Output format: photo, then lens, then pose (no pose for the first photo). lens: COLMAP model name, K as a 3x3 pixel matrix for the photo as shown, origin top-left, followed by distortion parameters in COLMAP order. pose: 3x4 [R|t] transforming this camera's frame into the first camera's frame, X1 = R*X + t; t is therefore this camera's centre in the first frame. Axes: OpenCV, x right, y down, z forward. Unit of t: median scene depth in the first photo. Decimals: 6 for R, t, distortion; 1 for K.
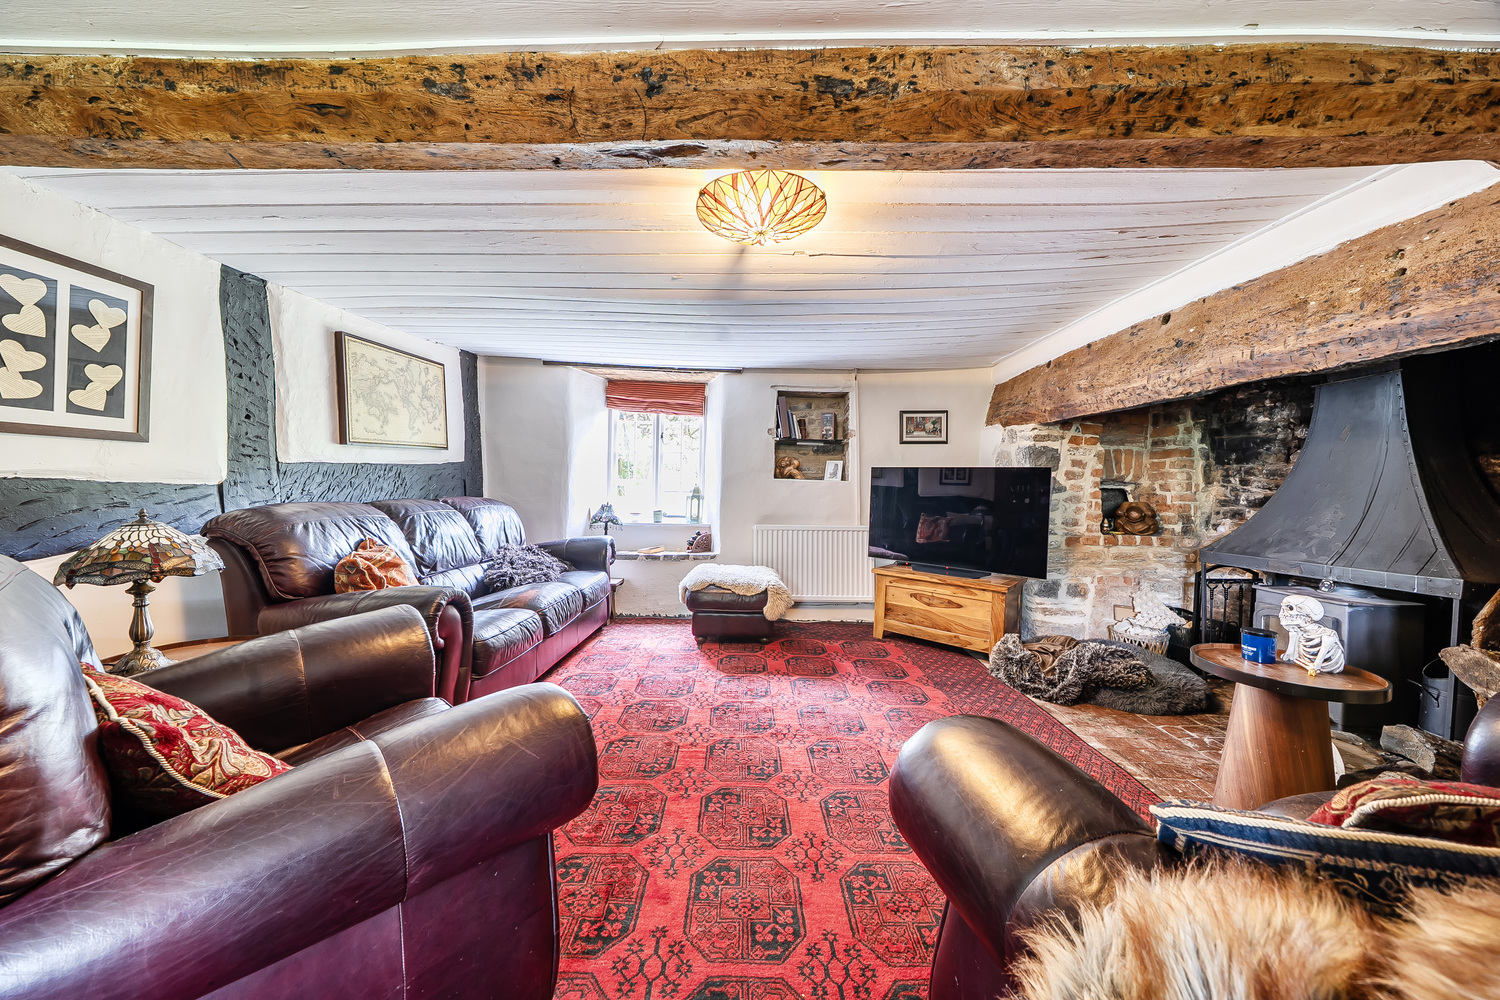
lens RADIAL K [[507.4, 0, 733.9], [0, 507.4, 486.4], [0, 0, 1]] dist [-0.006243, -0.000127]
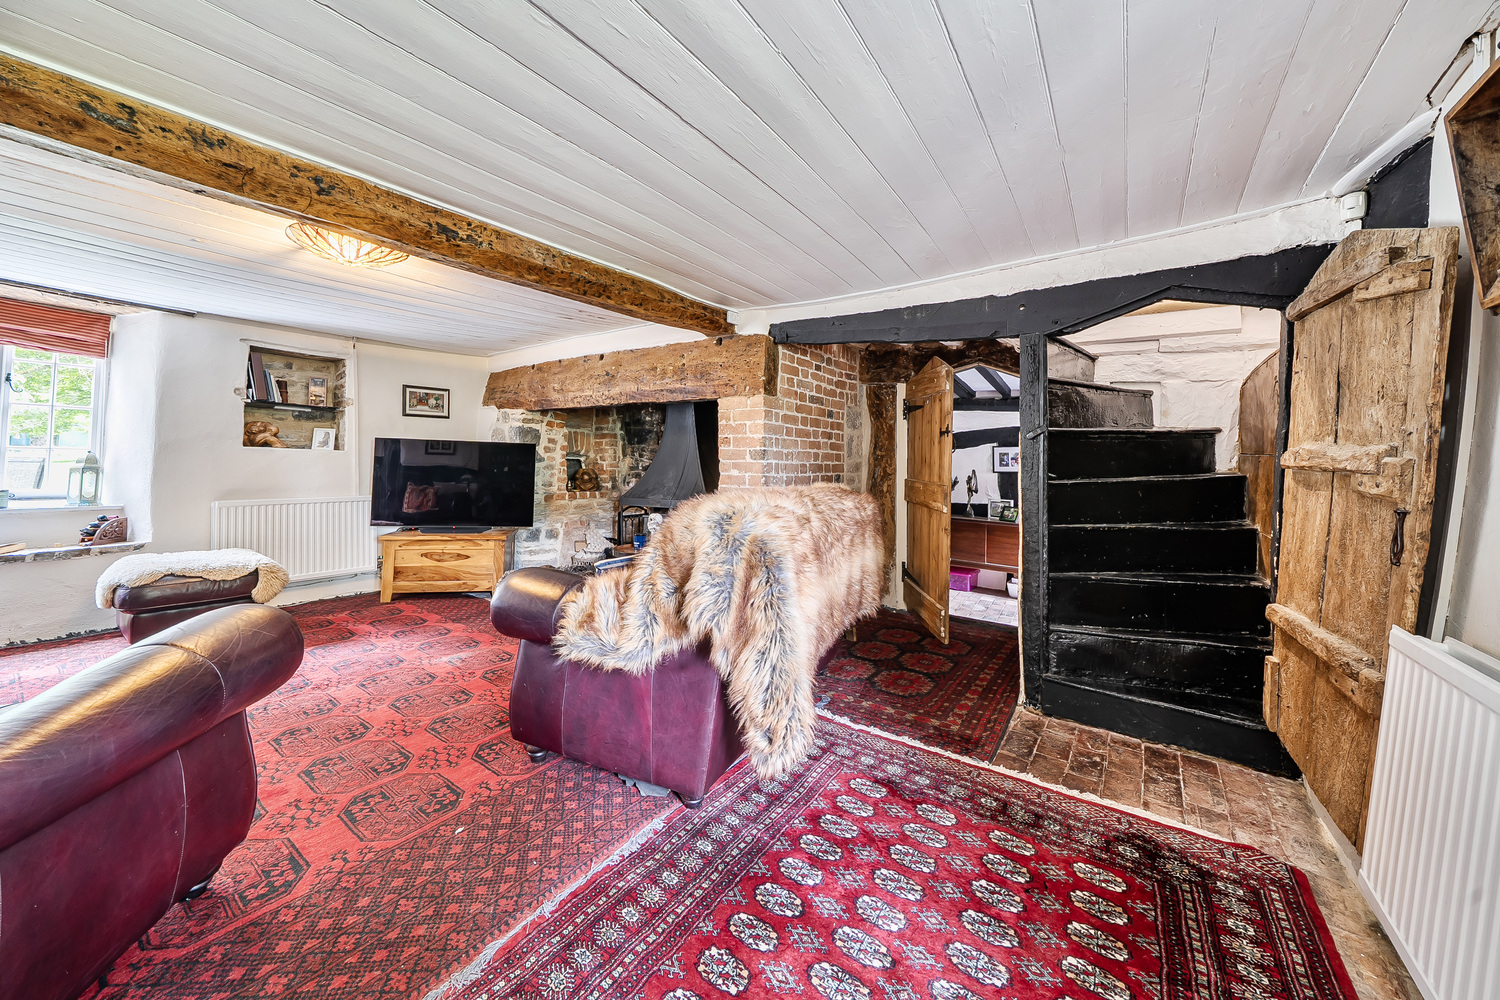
lens RADIAL K [[507.4, 0, 733.9], [0, 507.4, 486.4], [0, 0, 1]] dist [-0.006243, -0.000127]
pose [[0.577001, -0.040478, 0.815739, -0.159640], [-0.009313, 0.998380, 0.056128, -0.003982], [-0.816690, -0.039983, 0.575690, -0.196688]]
